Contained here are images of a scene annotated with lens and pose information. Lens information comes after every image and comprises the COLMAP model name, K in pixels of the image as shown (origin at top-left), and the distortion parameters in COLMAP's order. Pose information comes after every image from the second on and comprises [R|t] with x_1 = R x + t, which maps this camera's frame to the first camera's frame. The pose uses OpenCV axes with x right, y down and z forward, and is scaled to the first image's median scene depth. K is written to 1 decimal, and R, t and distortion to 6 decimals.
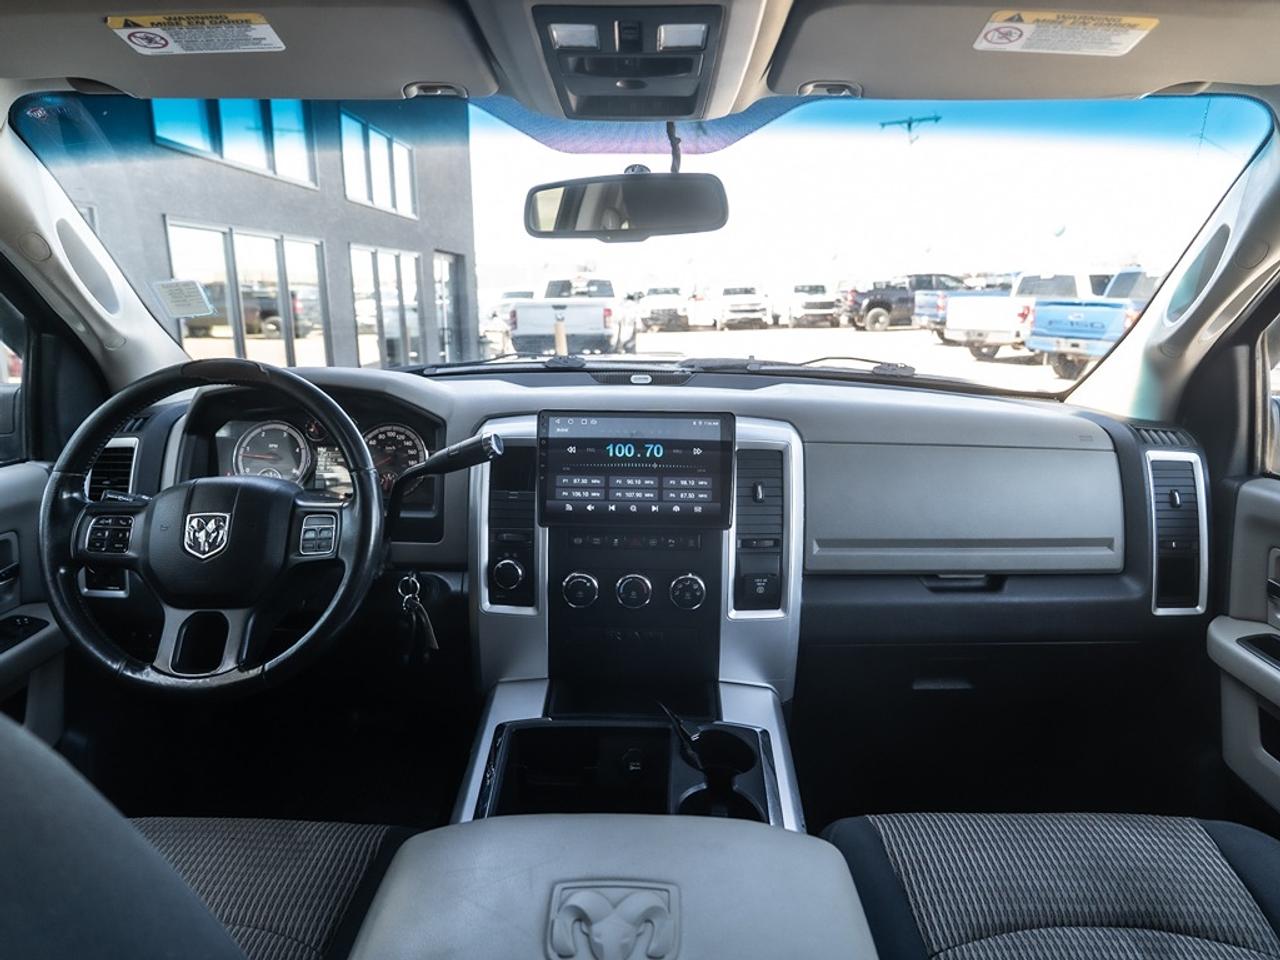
lens RADIAL K [[784.7, 0, 632.9], [0, 784.7, 473.5], [0, 0, 1]] dist [-0.020487, -0.000763]
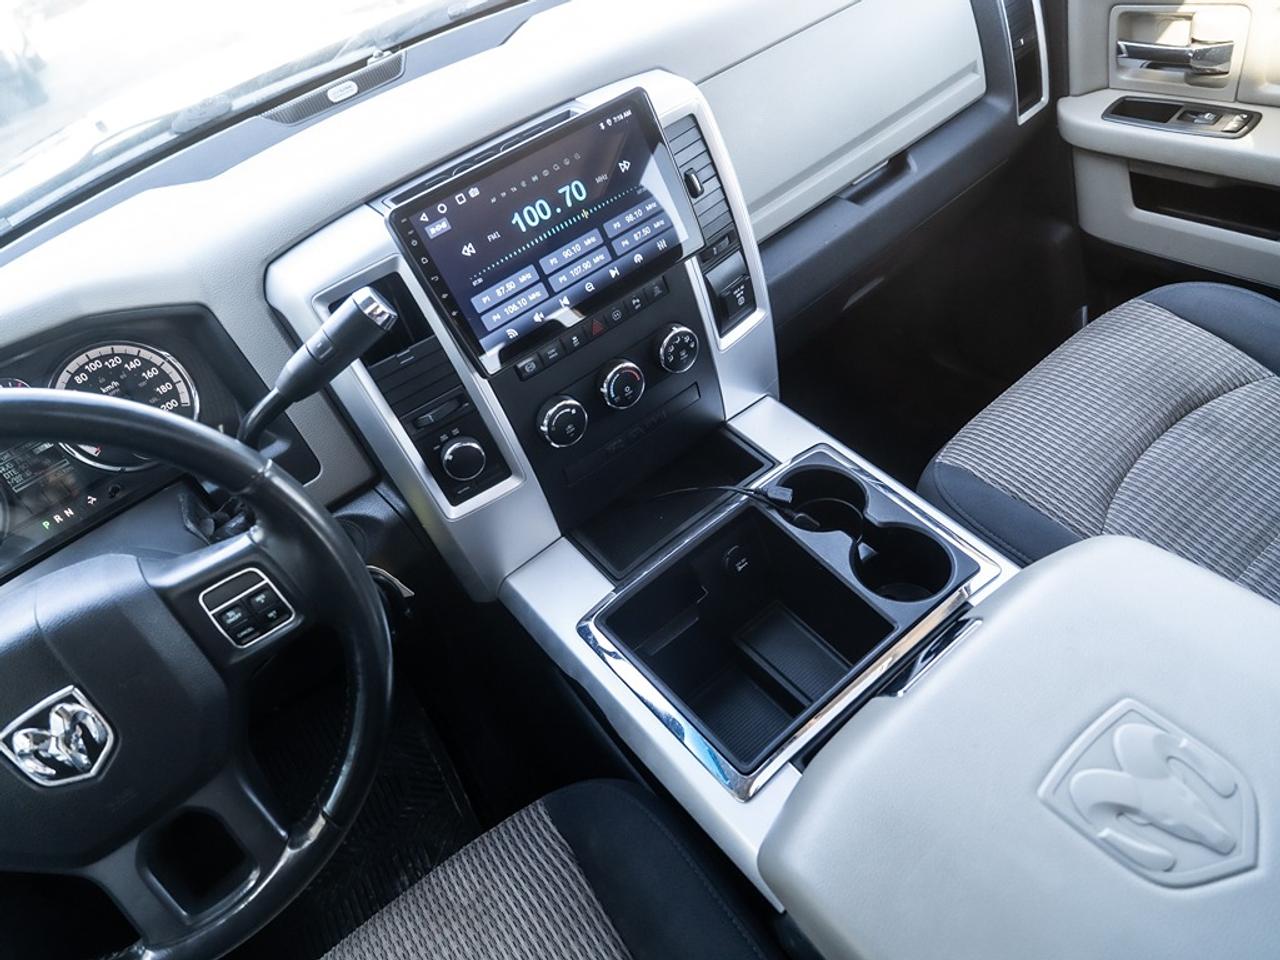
lens RADIAL K [[784.7, 0, 632.9], [0, 784.7, 473.5], [0, 0, 1]] dist [-0.020487, -0.000763]
pose [[0.770397, -0.559144, 0.306344, -0.259358], [0.368112, 0.782406, 0.502328, -0.151674], [-0.520559, -0.274224, 0.808591, 0.359890]]
